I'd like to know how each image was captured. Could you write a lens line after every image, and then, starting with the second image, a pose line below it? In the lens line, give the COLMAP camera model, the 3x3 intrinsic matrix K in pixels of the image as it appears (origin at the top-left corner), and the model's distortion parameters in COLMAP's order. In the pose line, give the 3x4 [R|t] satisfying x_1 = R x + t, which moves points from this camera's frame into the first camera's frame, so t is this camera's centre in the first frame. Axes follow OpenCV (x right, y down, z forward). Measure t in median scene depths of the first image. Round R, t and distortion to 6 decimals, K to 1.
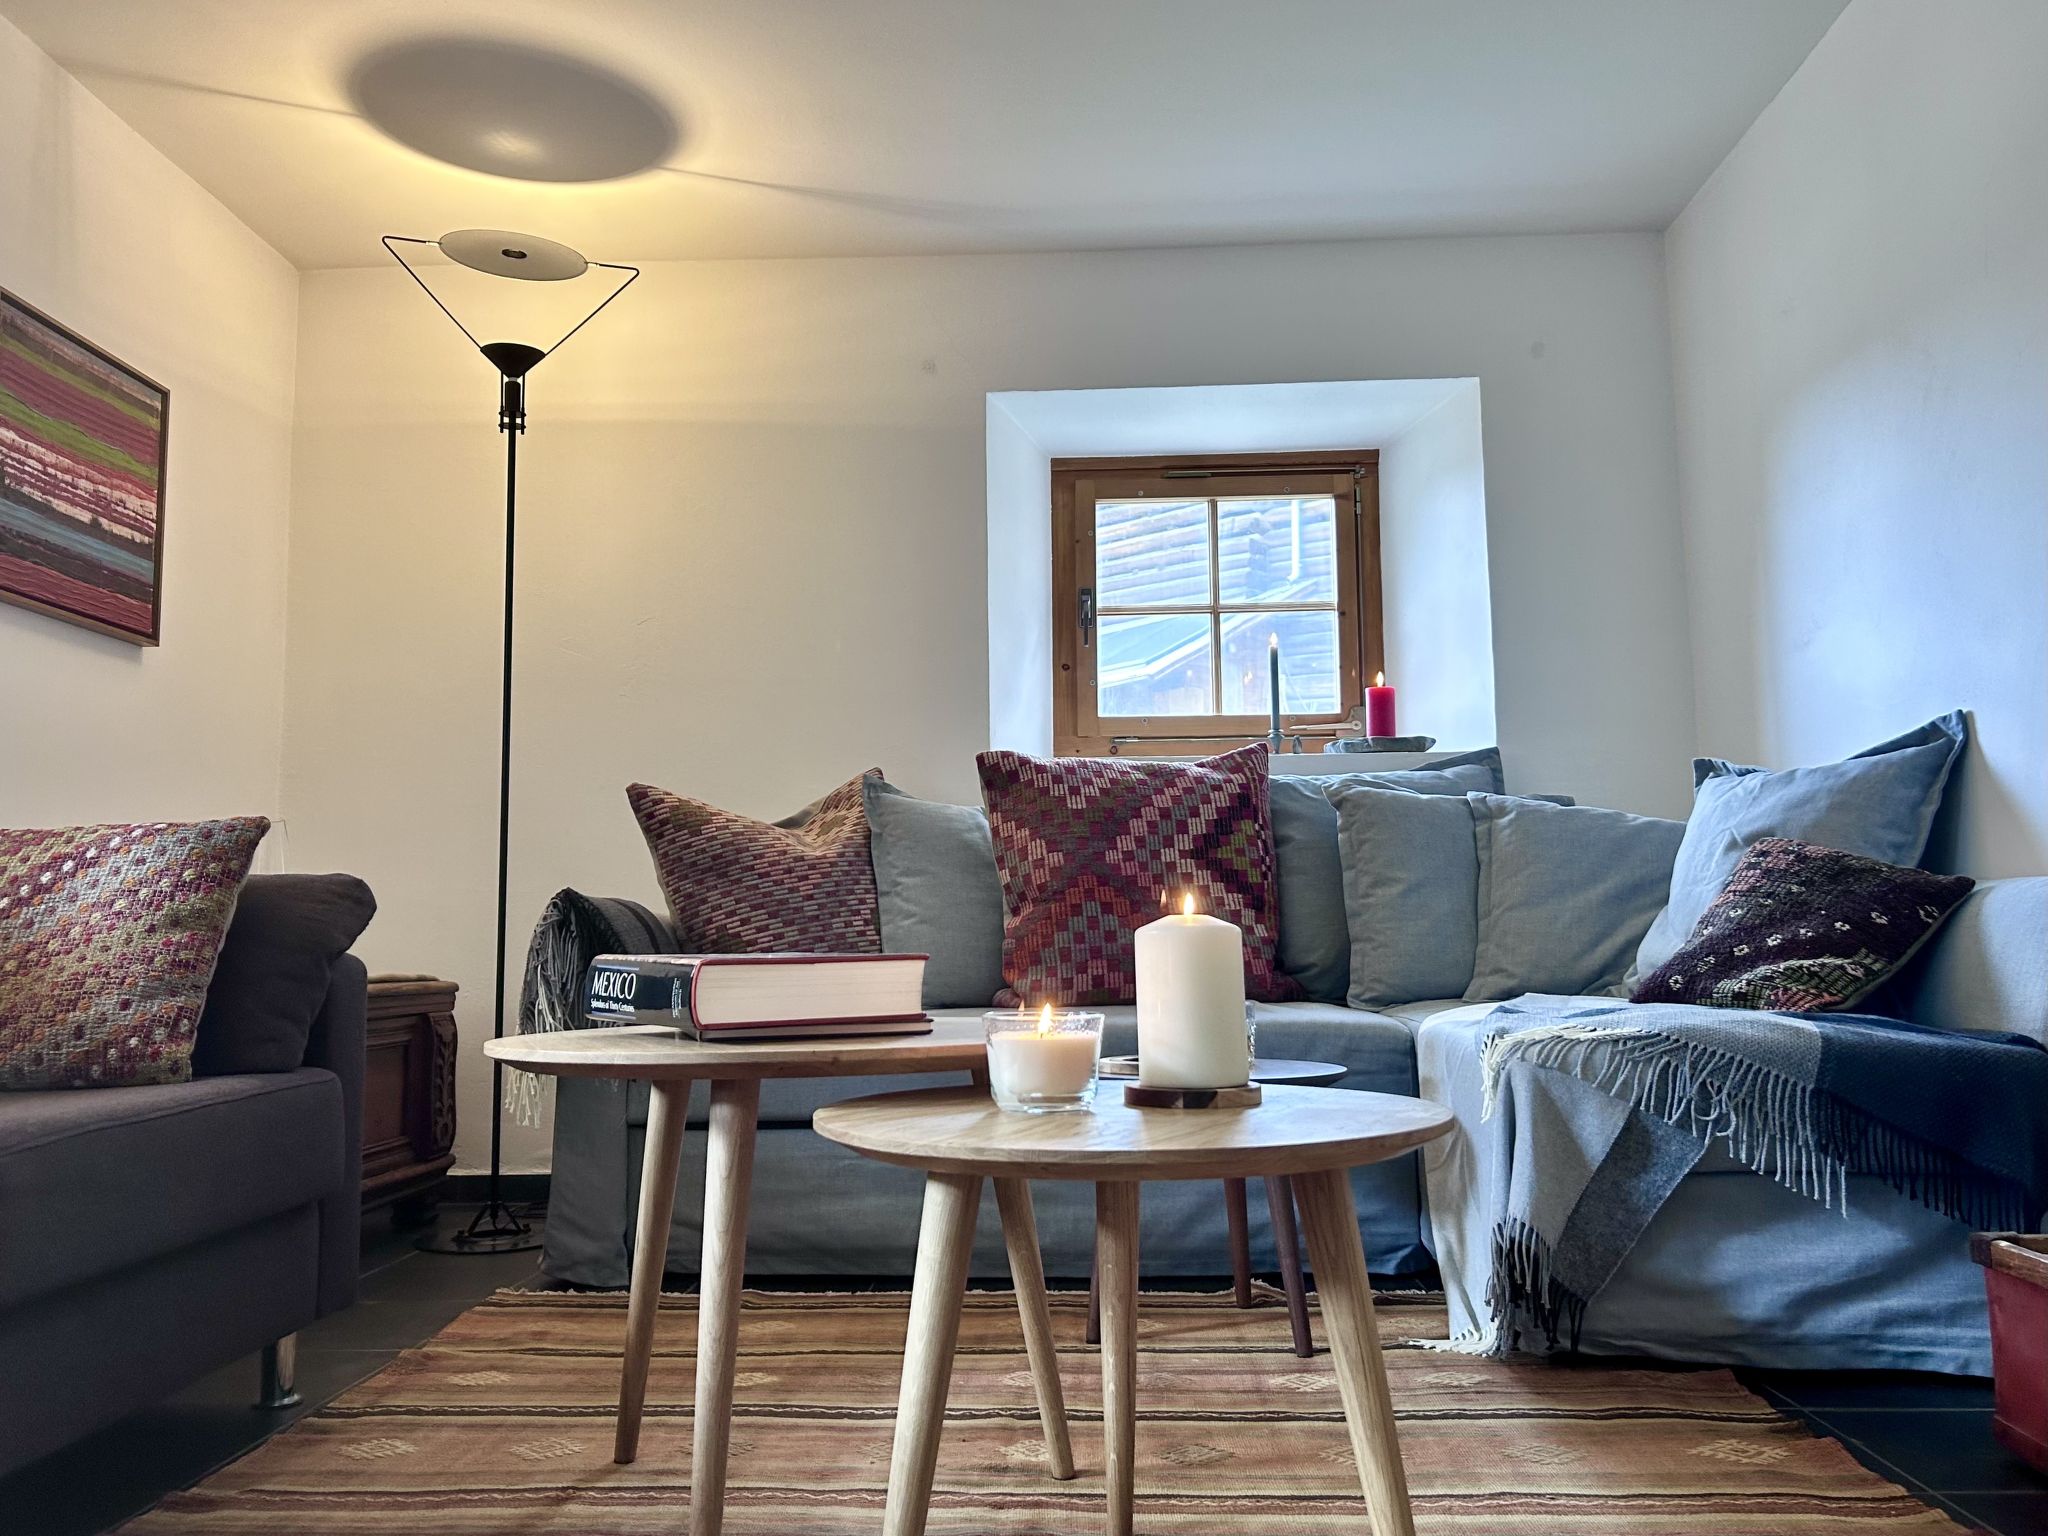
lens RADIAL K [[1617.0, 0, 1024.0], [0, 1617.0, 768.0], [0, 0, 1]] dist [0.099567, -0.146601]
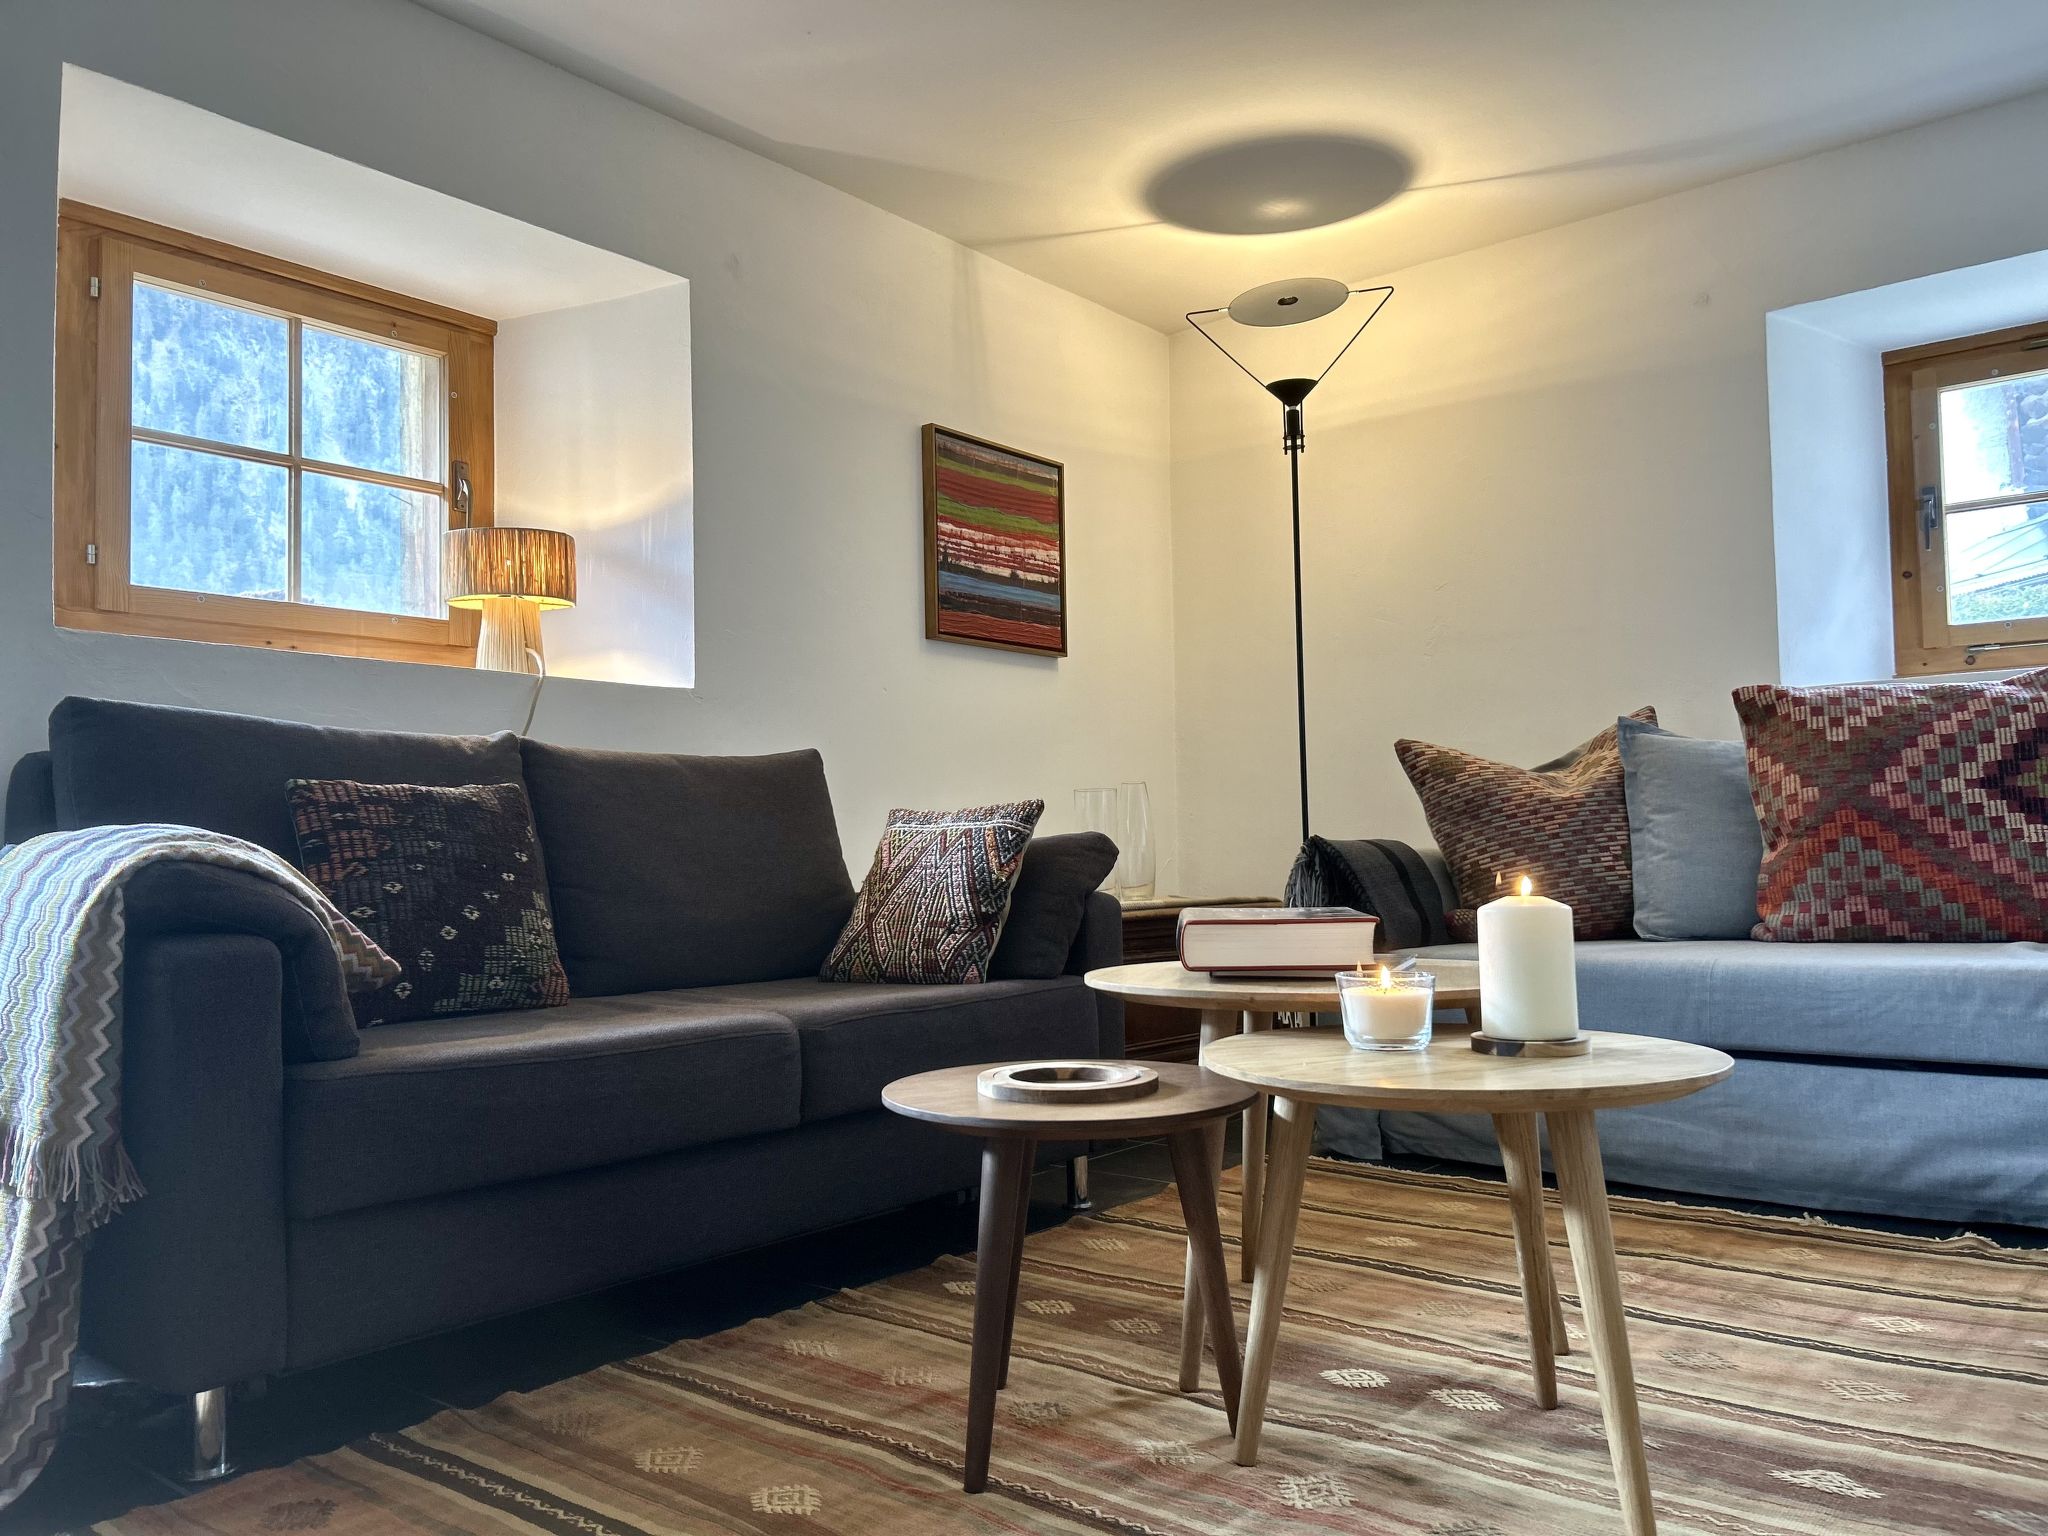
lens RADIAL K [[1565.2, 0, 1024.0], [0, 1565.2, 768.0], [0, 0, 1]] dist [0.106251, -0.135305]
pose [[0.795209, -0.039325, -0.605059, 0.228532], [0.077553, 0.996295, 0.037172, -0.033098], [0.601356, -0.076484, 0.795312, -0.062834]]
